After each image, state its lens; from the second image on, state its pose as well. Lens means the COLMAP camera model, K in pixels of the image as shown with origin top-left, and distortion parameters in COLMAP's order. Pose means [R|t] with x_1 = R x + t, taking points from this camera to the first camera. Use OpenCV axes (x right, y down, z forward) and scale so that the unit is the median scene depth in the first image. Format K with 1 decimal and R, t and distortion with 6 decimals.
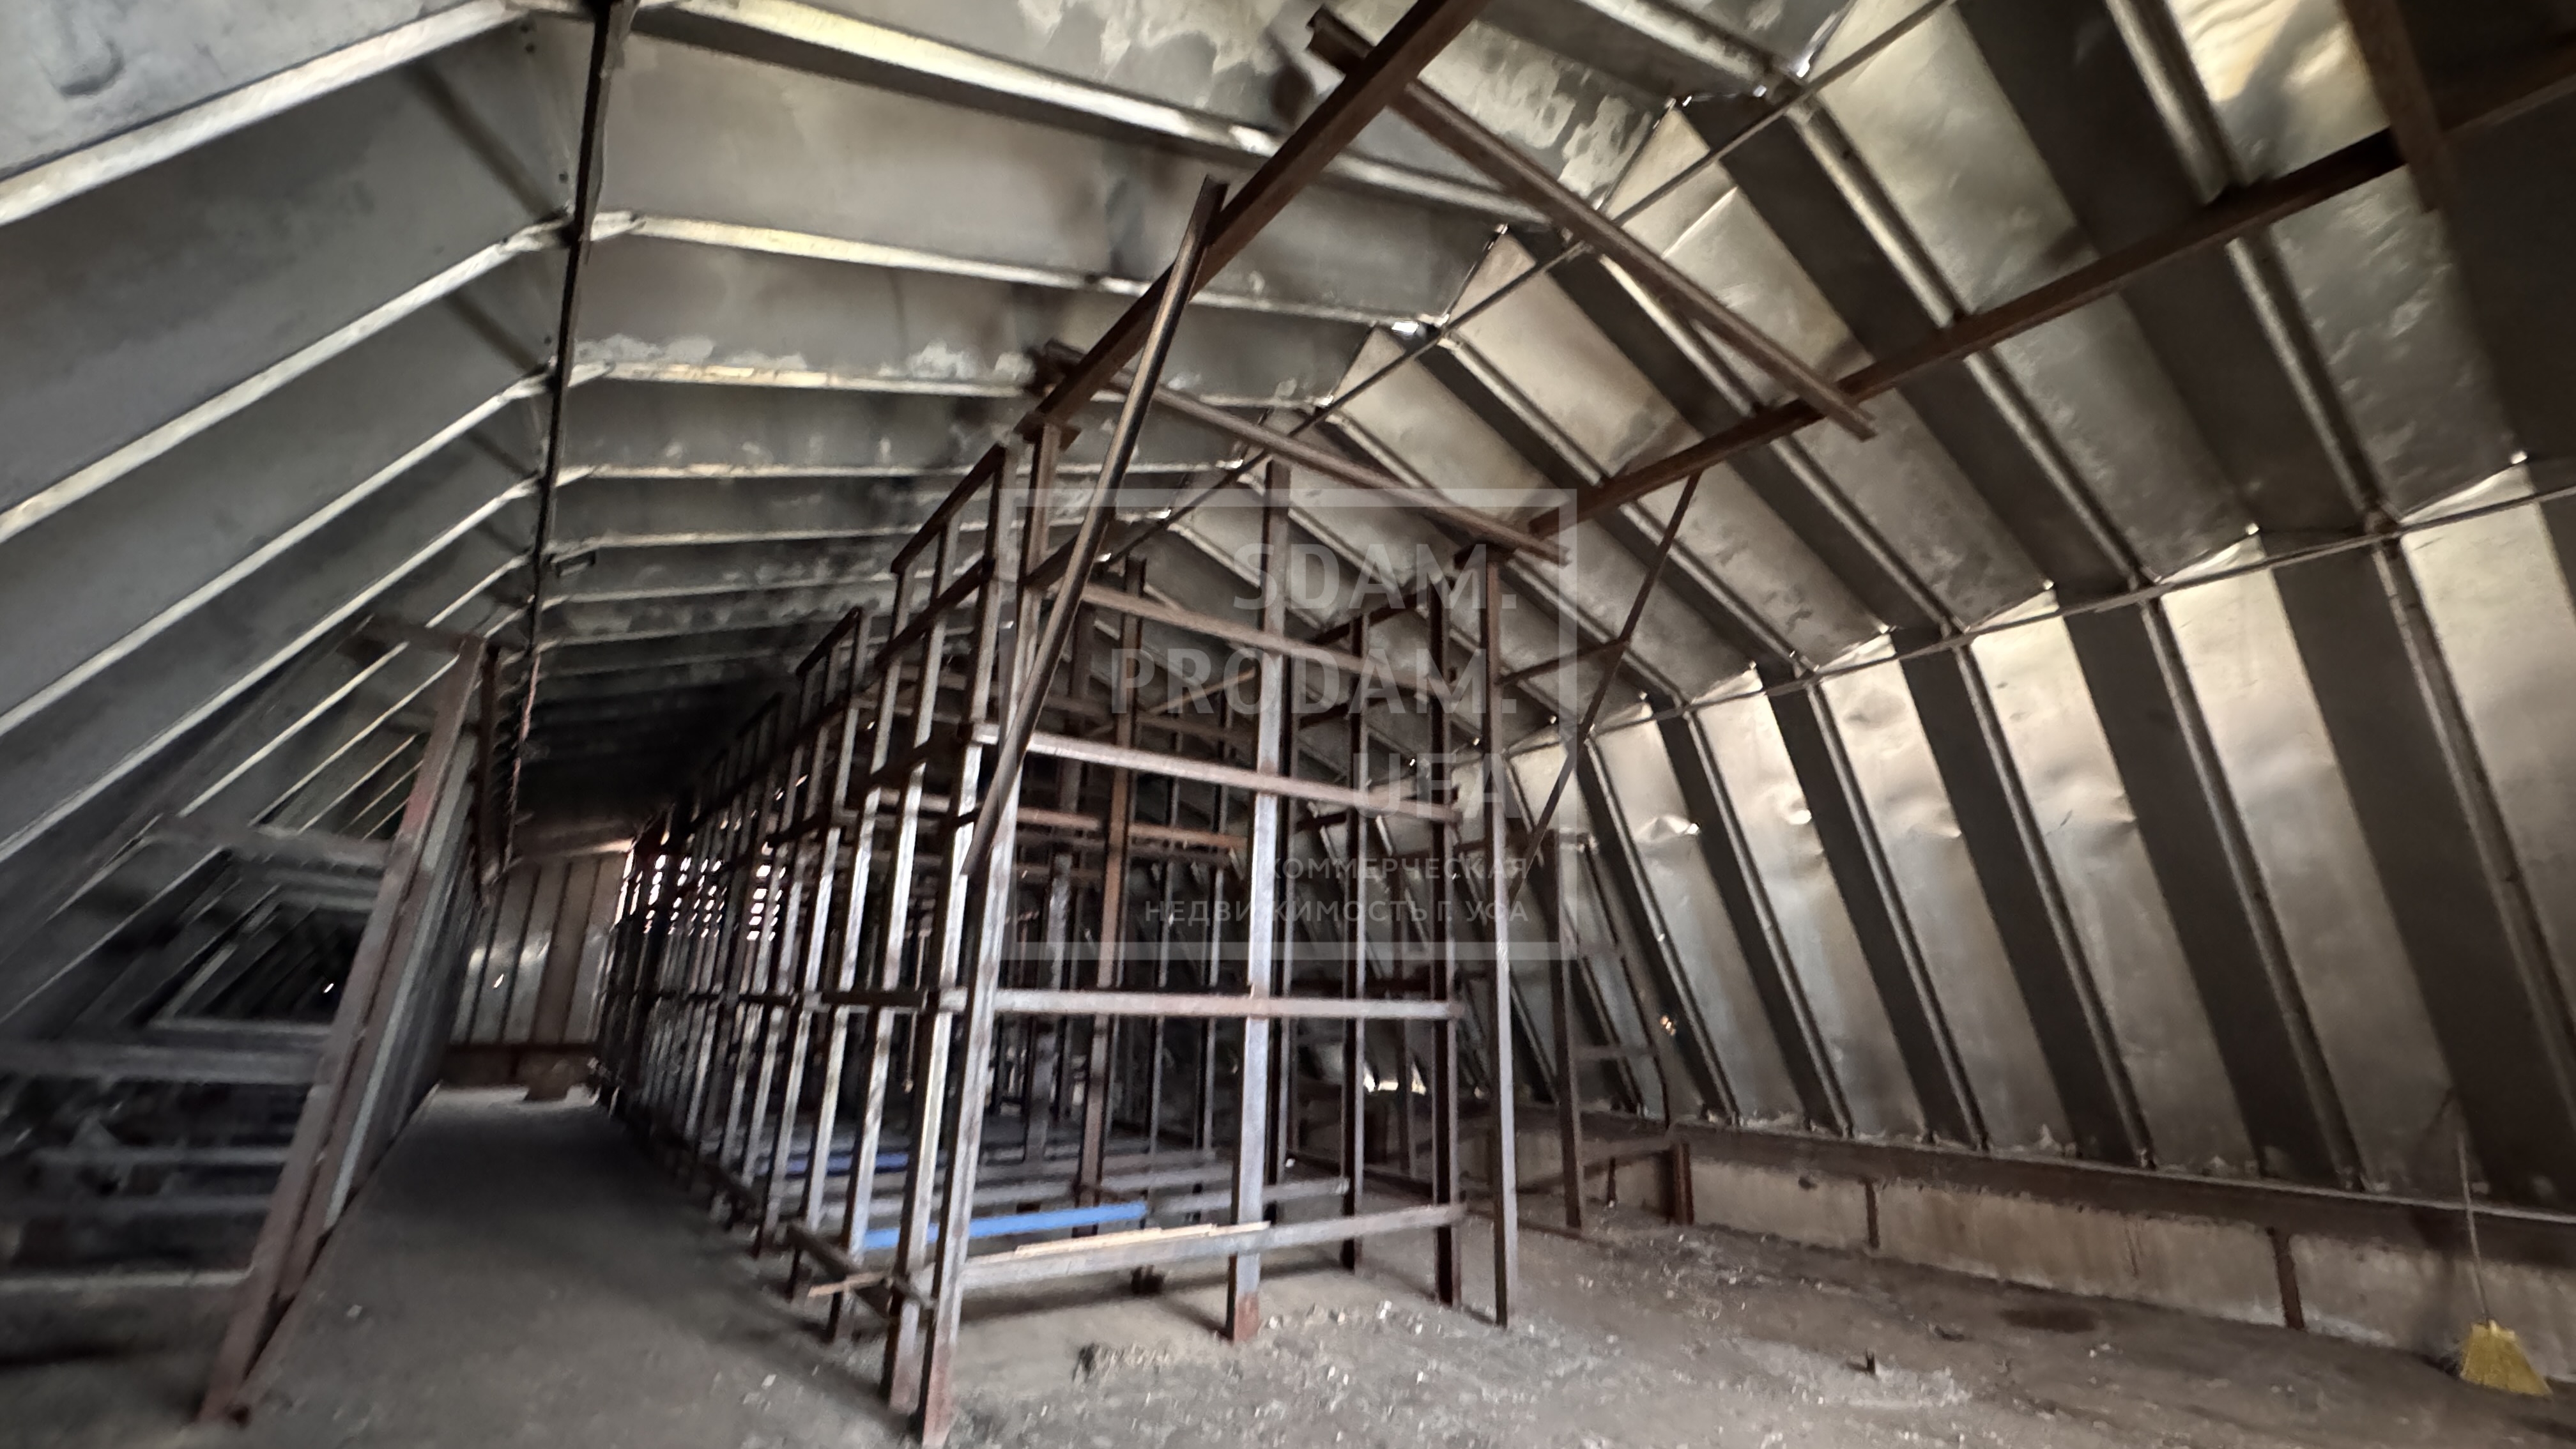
lens RADIAL K [[1036.1, 0, 1279.2], [0, 1036.1, 711.9], [0, 0, 1]] dist [-0.000113, -0.000071]
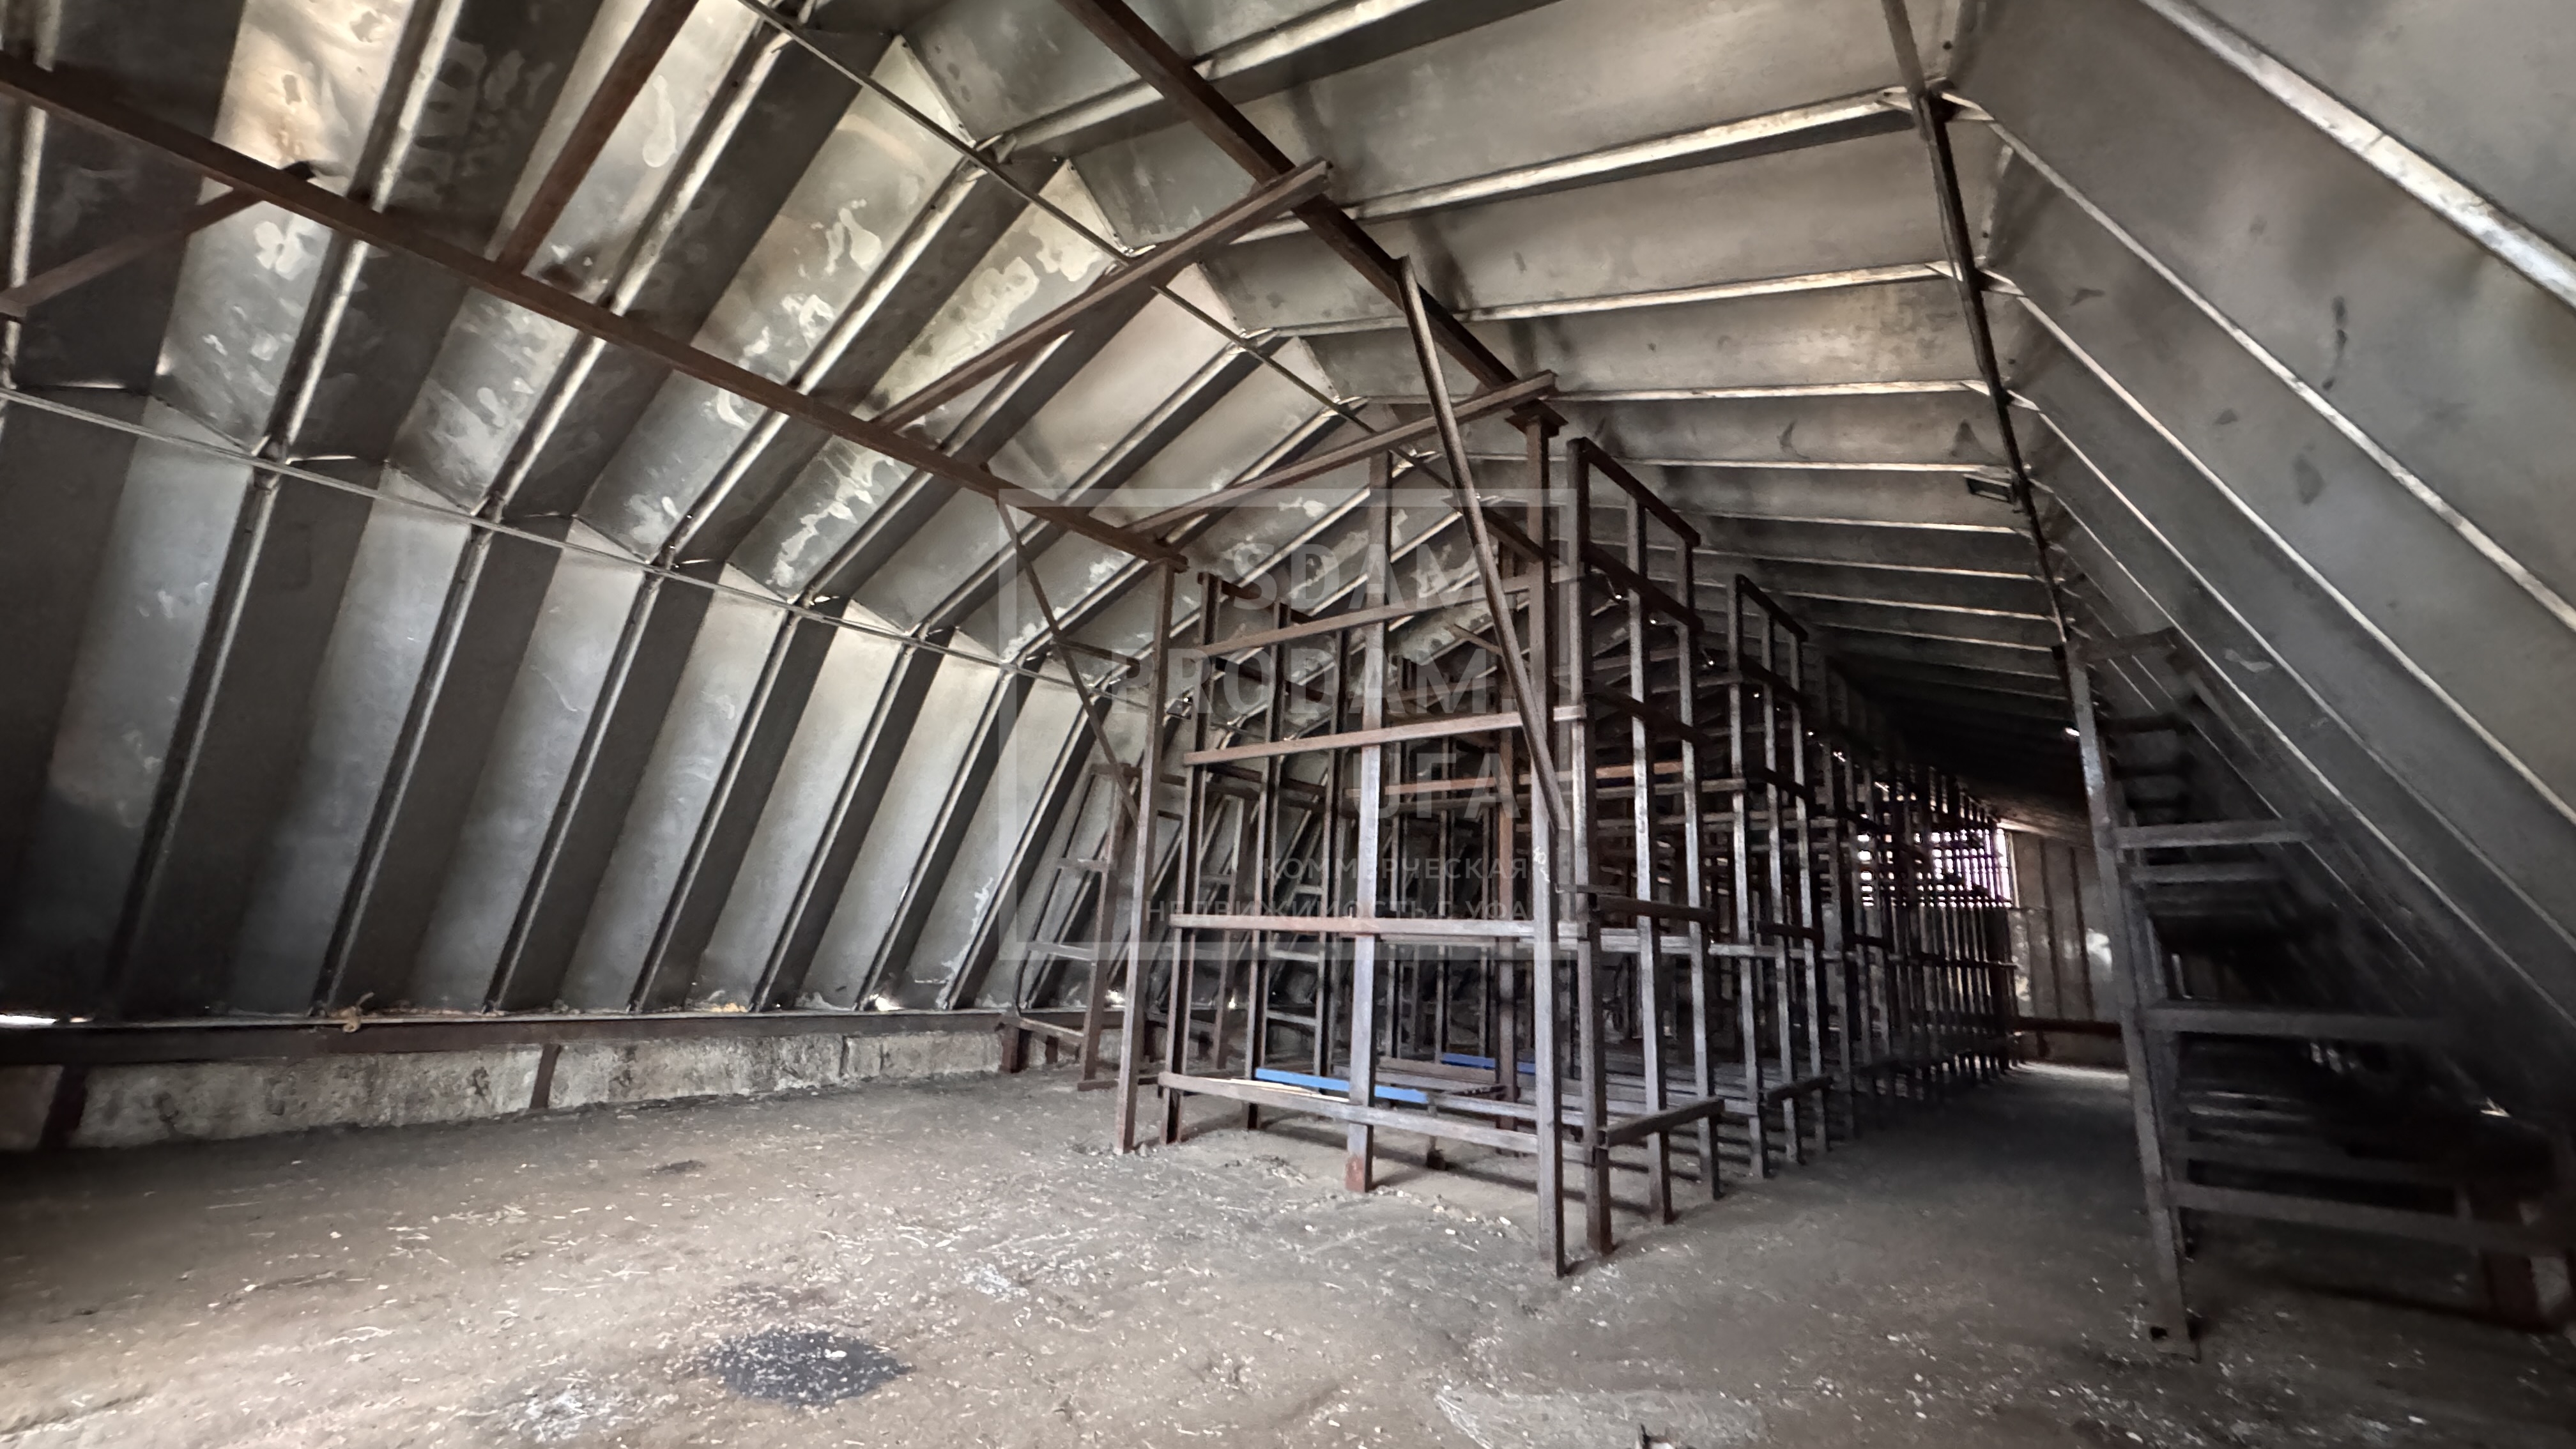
lens RADIAL K [[1033.2, 0, 1276.3], [0, 1033.2, 713.1], [0, 0, 1]] dist [0.000000, -0.000046]
pose [[0.205226, -0.228082, -0.951767, 1.069543], [0.235361, 0.955430, -0.178210, 0.221753], [0.949993, -0.187436, 0.249761, 0.607771]]
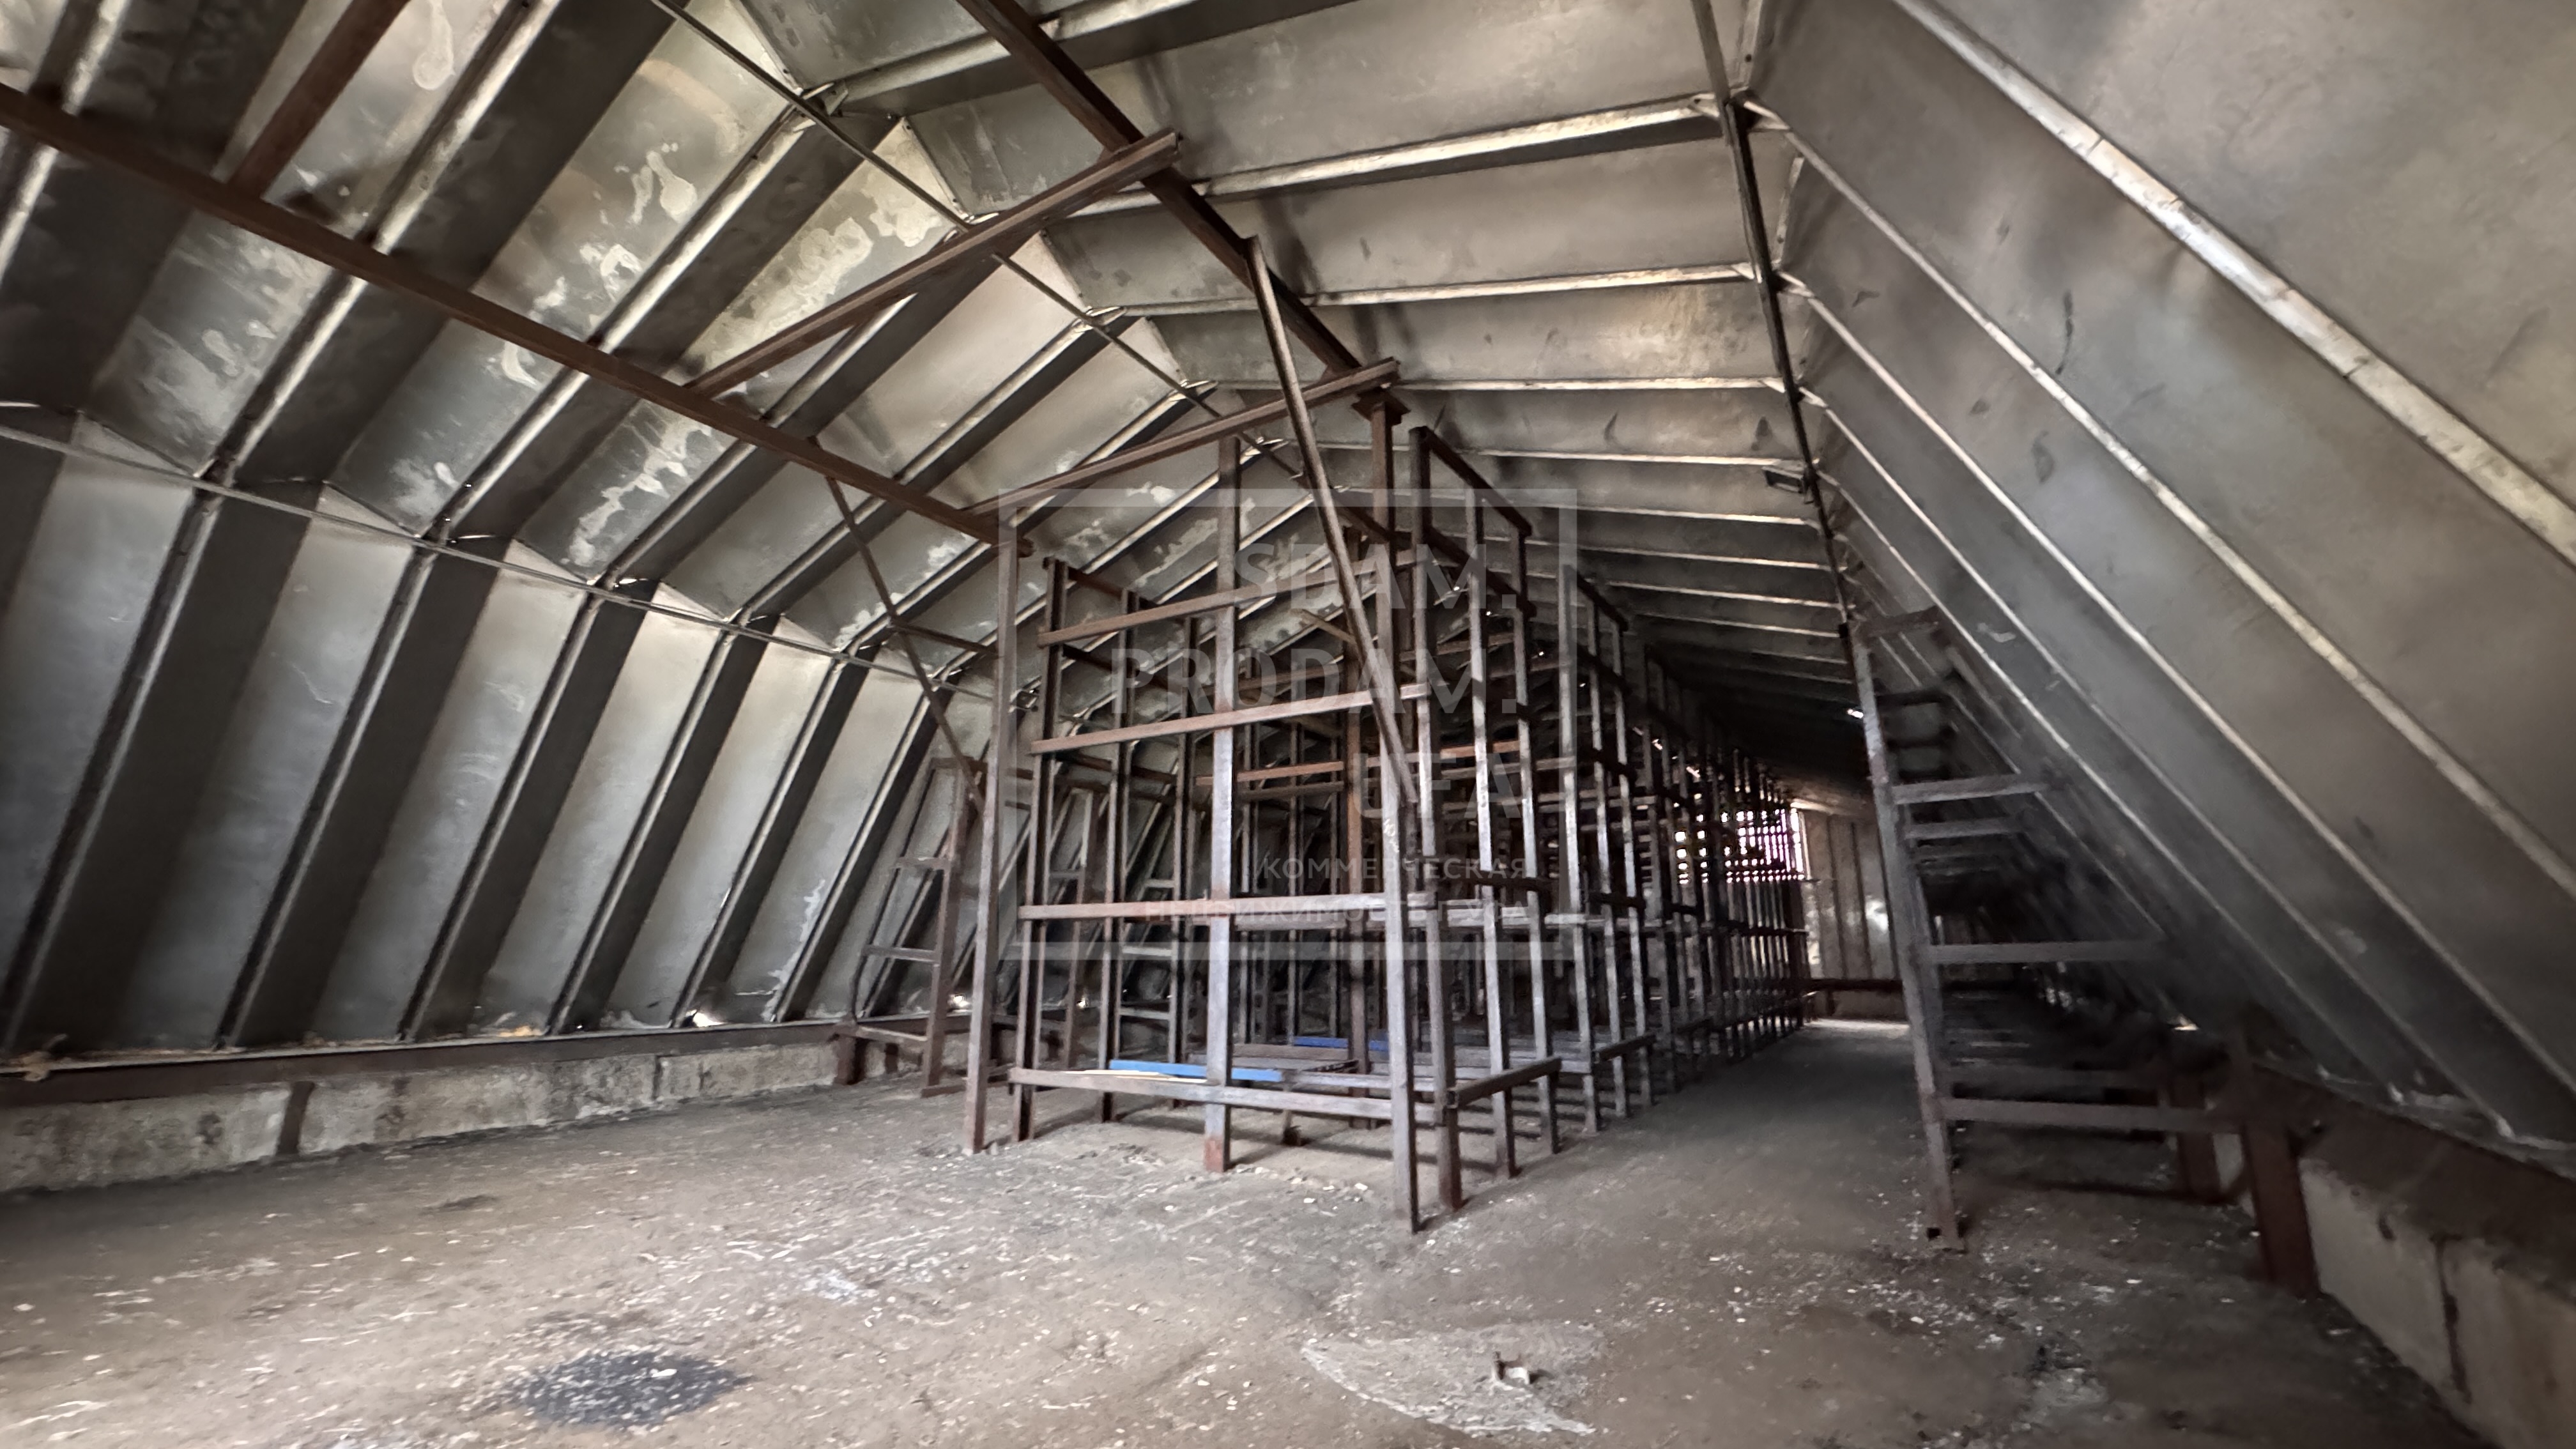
lens RADIAL K [[1036.1, 0, 1279.2], [0, 1036.1, 711.9], [0, 0, 1]] dist [-0.000113, -0.000071]
pose [[0.344296, -0.233864, -0.909268, 1.066445], [0.271553, 0.951890, -0.142002, 0.239697], [0.898732, -0.198023, 0.391238, 0.595615]]
